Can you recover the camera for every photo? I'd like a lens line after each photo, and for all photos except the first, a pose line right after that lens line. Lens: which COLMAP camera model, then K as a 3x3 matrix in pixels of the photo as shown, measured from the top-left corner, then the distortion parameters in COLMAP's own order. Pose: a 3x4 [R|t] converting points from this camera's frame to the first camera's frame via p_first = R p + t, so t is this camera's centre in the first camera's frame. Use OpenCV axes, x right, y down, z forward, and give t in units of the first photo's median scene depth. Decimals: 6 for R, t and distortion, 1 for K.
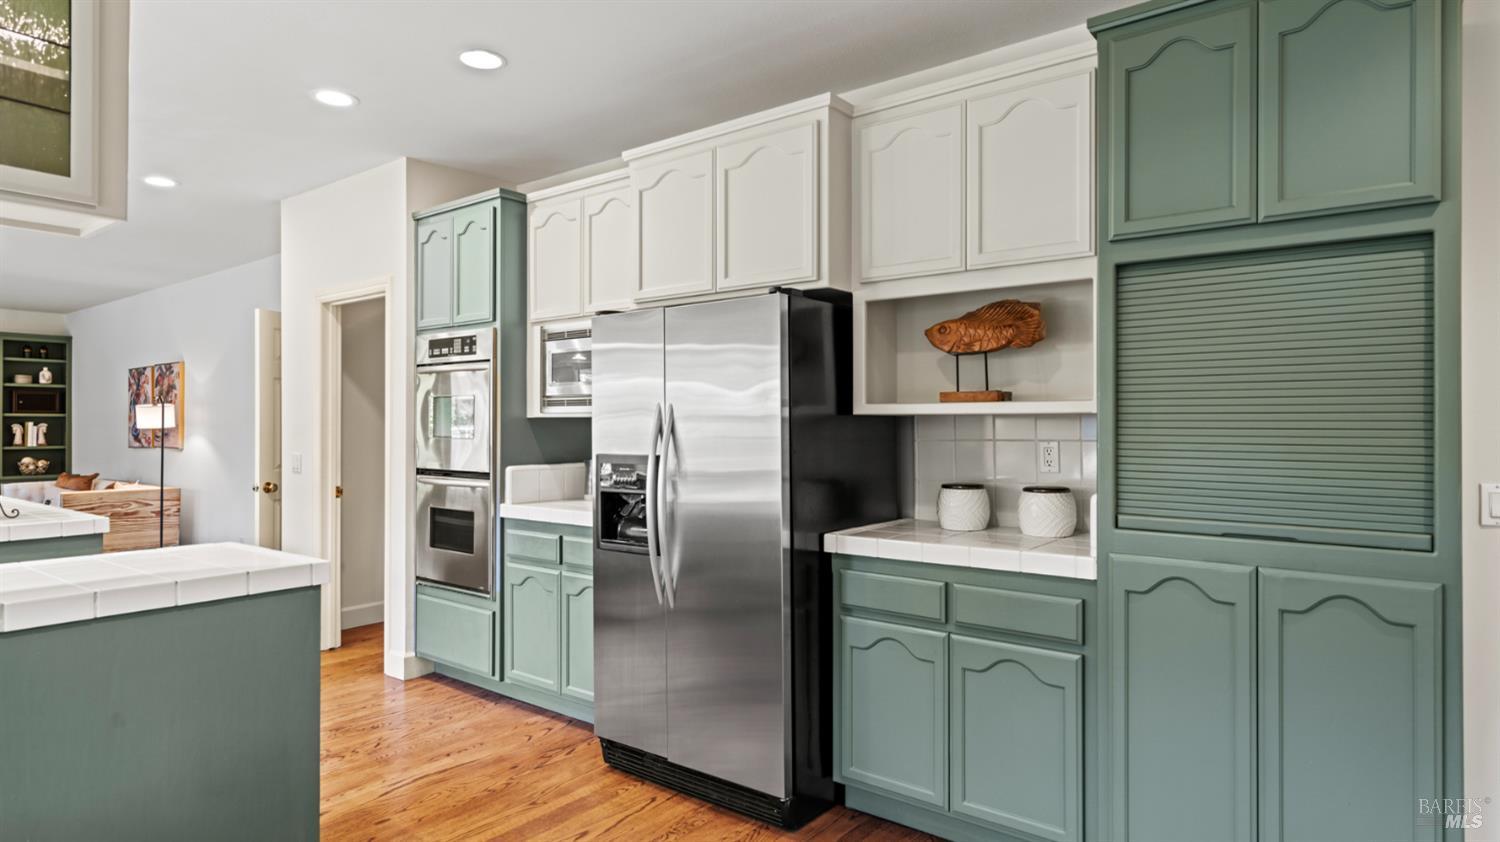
lens RADIAL K [[850.0, 0, 750.0], [0, 850.0, 421.0], [0, 0, 1]] dist [-0.000081, 0.000012]
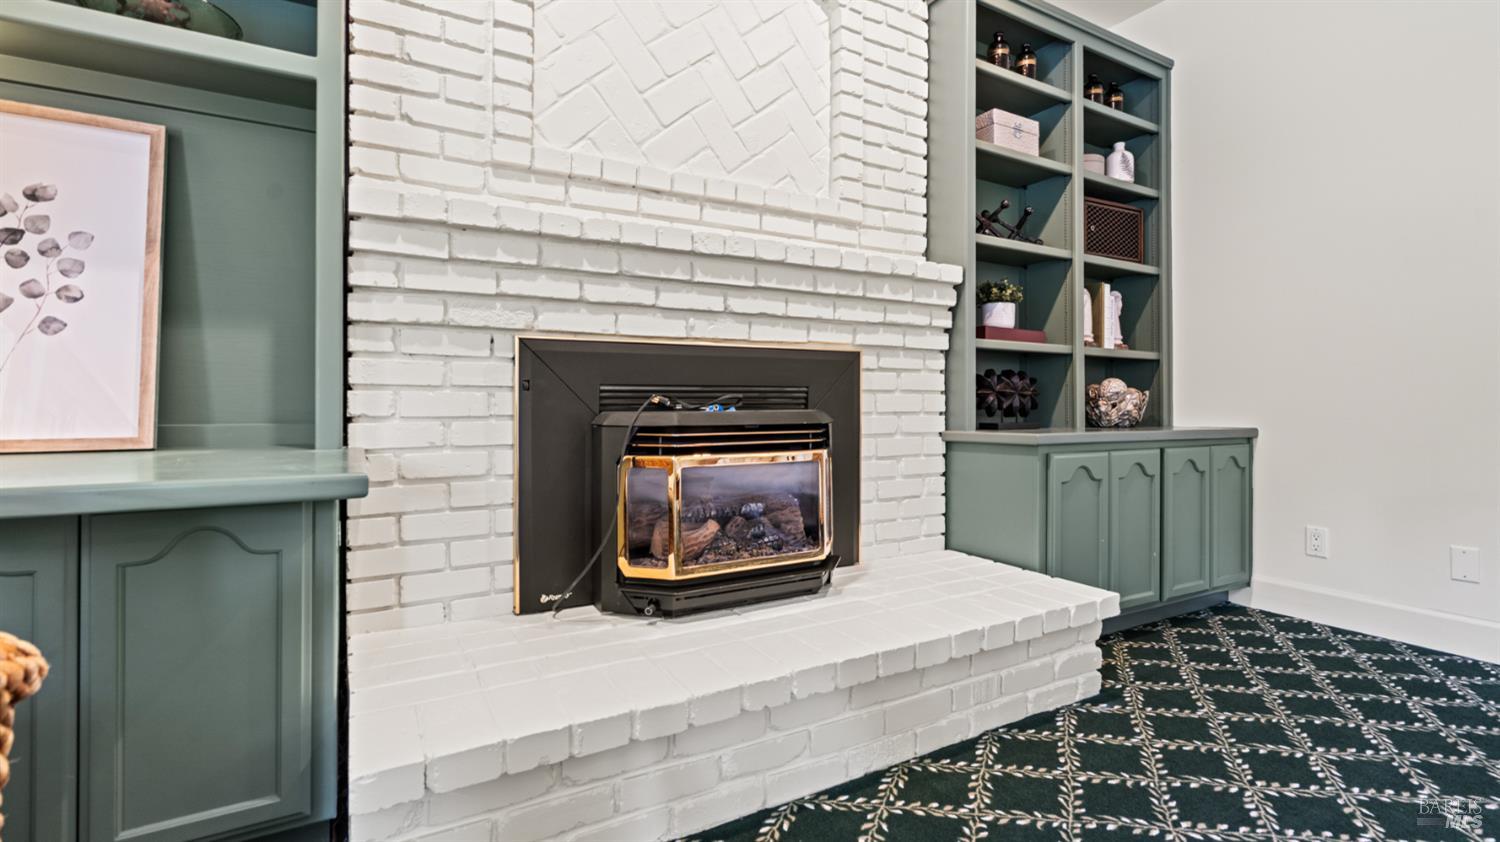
lens RADIAL K [[665.7, 0, 746.5], [0, 665.7, 397.5], [0, 0, 1]] dist [-0.001539, 0.000030]
pose [[0.917883, -0.001181, -0.396848, -0.883960], [-0.001042, 0.999985, -0.005386, 0.052866], [0.396849, 0.005357, 0.917868, 0.680533]]
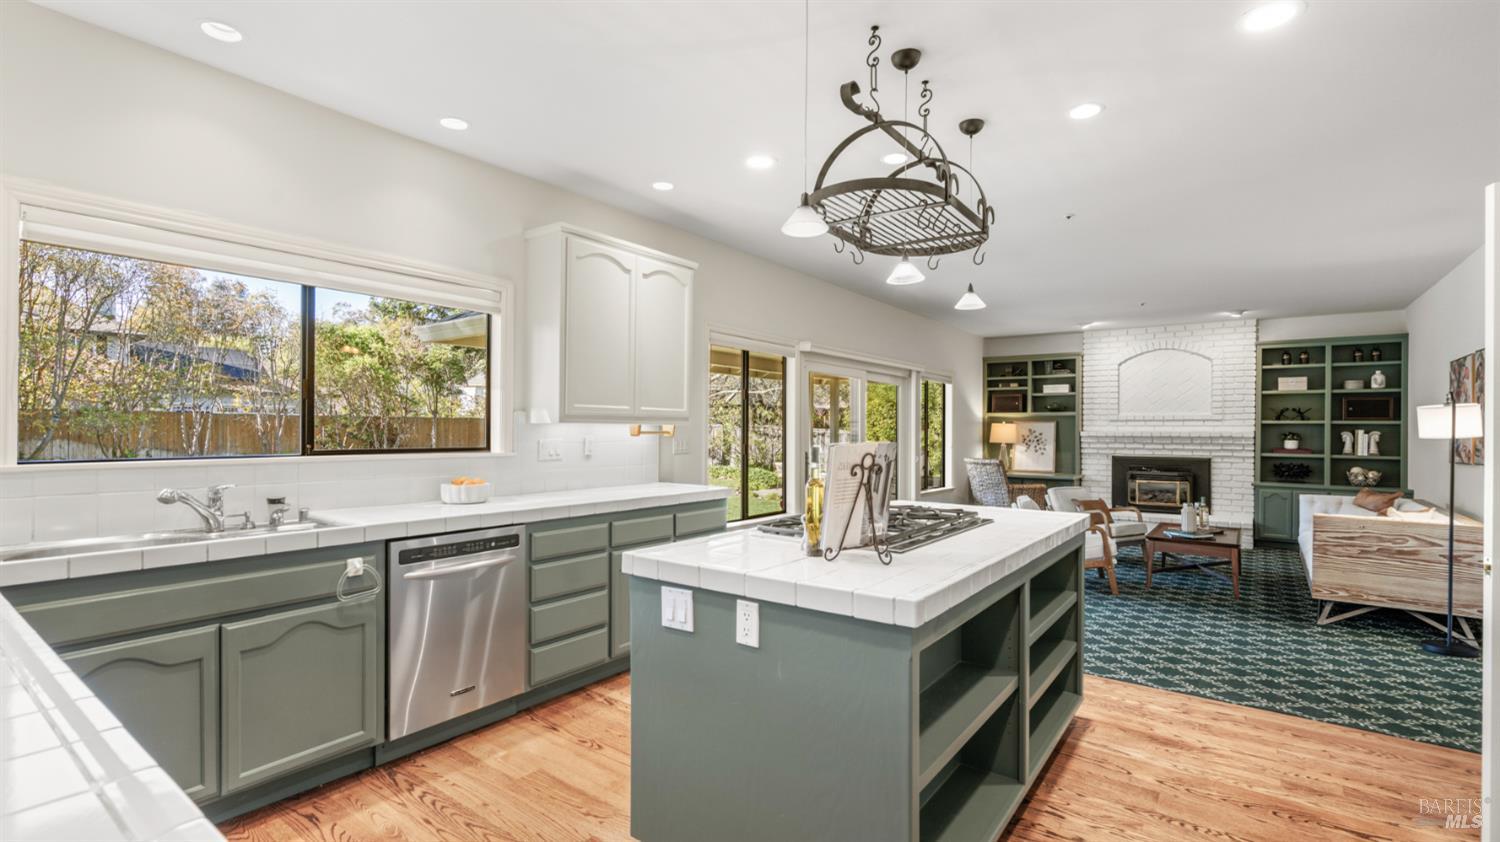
lens RADIAL K [[678.4, 0, 750.0], [0, 678.4, 421.0], [0, 0, 1]] dist [-0.000943, 0.000914]
pose [[0.019989, -0.009805, -0.999752, -0.111080], [-0.003843, 0.999944, -0.009884, 0.001528], [0.999793, 0.004039, 0.019950, 0.312616]]
